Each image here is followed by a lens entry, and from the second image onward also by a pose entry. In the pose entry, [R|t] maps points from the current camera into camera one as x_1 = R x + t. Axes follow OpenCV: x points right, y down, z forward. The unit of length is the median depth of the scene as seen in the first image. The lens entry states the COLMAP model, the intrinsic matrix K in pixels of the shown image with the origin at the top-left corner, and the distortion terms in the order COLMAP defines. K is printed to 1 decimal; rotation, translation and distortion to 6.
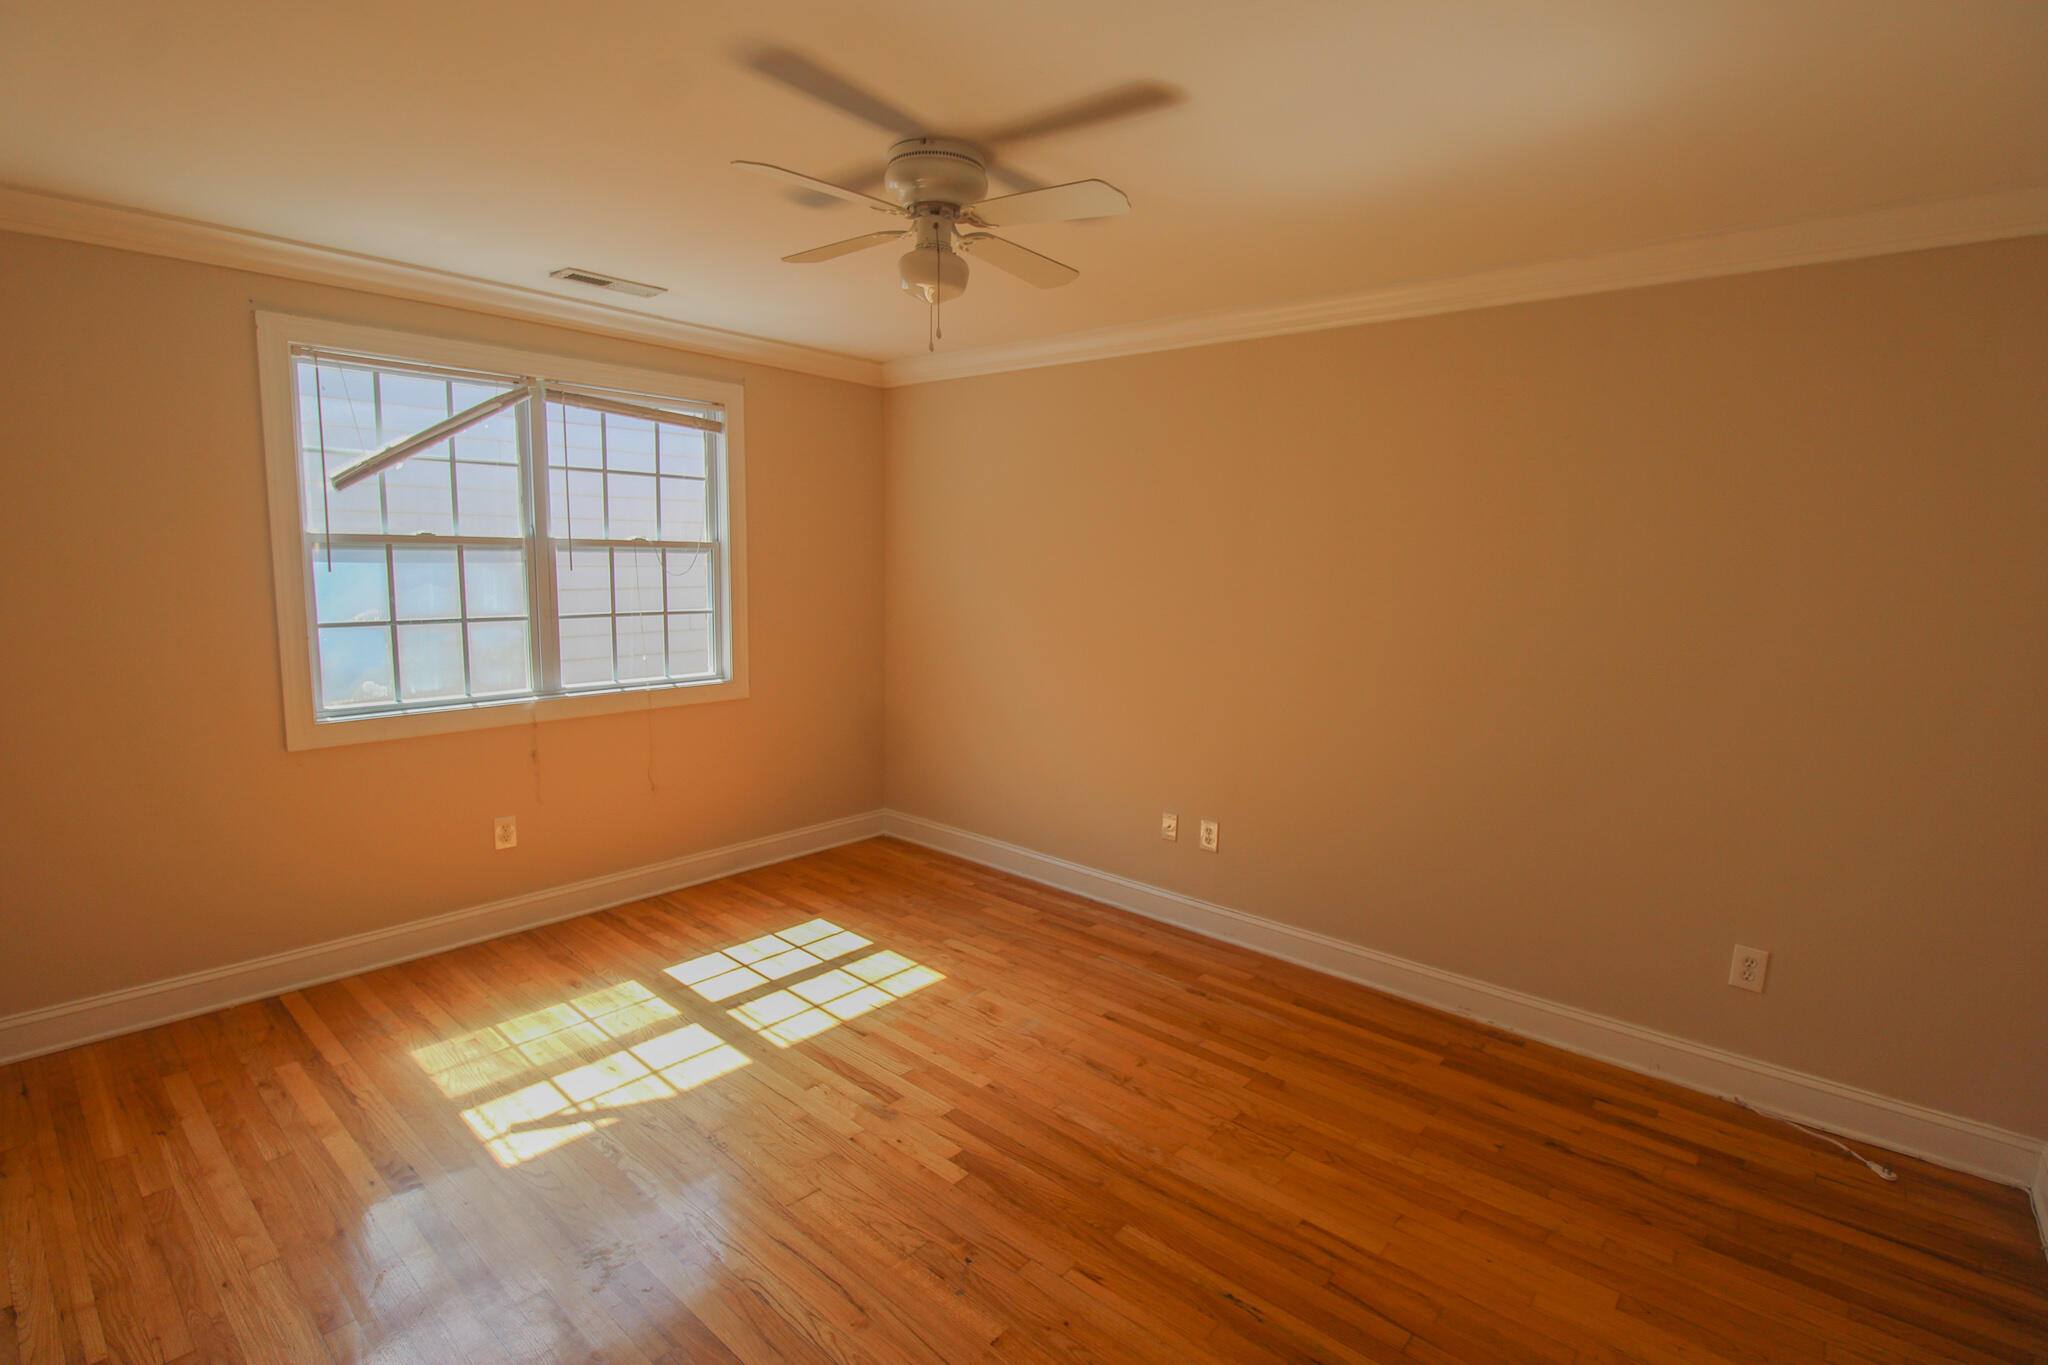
lens RADIAL K [[961.2, 0, 1038.7], [0, 961.2, 677.0], [0, 0, 1]] dist [-0.014663, -0.002955]
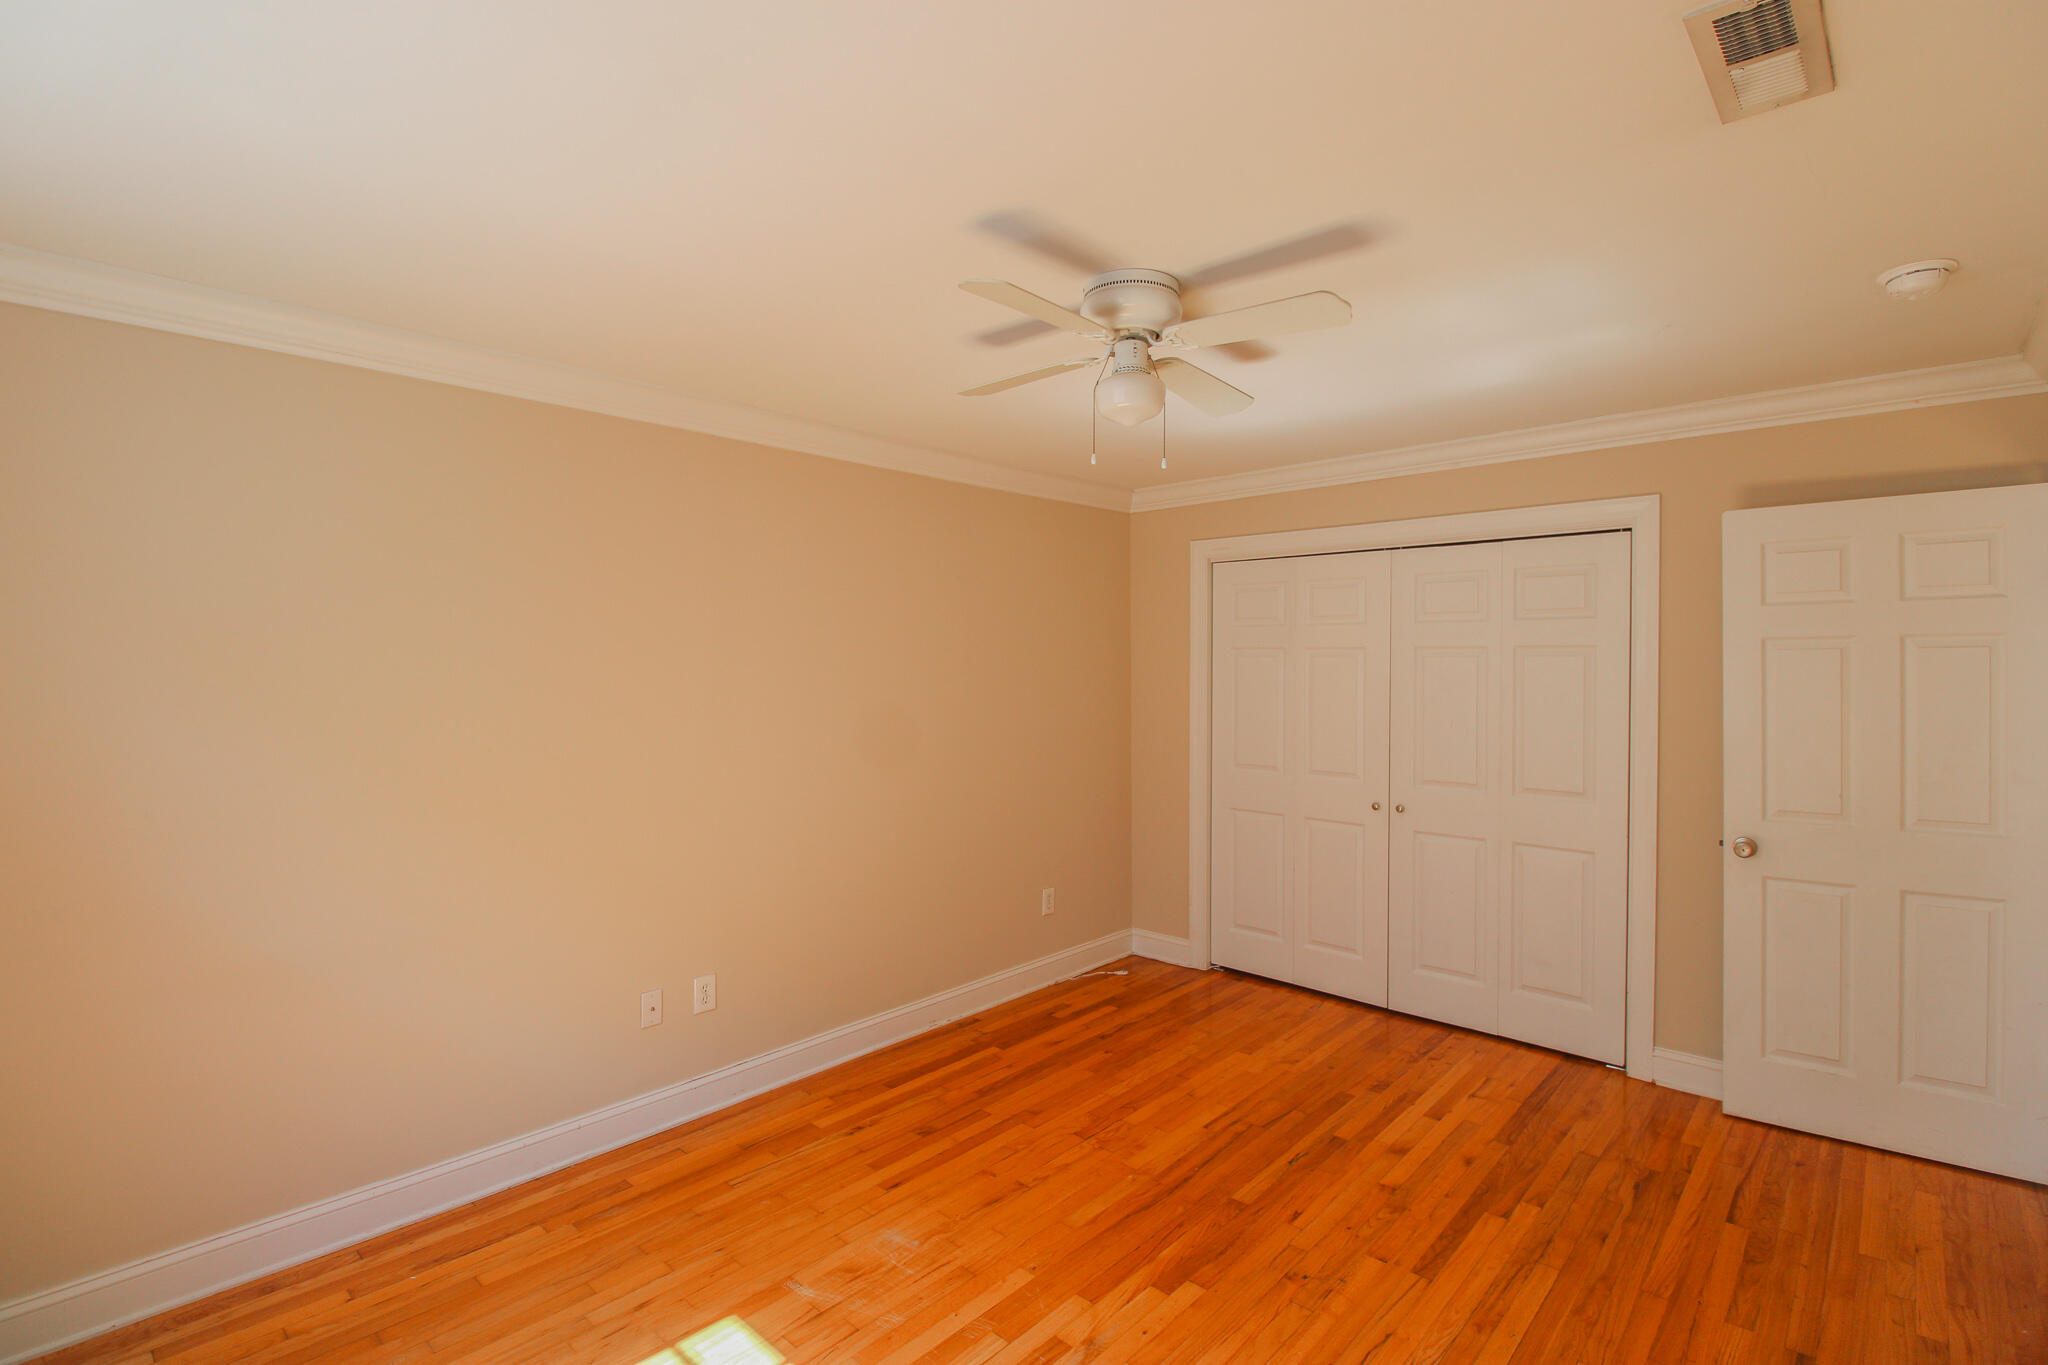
lens RADIAL K [[961.2, 0, 1038.0], [0, 961.2, 675.8], [0, 0, 1]] dist [-0.014663, -0.002955]
pose [[0.022464, -0.037015, 0.999062, -0.881697], [0.132554, 0.990602, 0.033722, -0.138781], [-0.990921, 0.131672, 0.027159, 0.872626]]
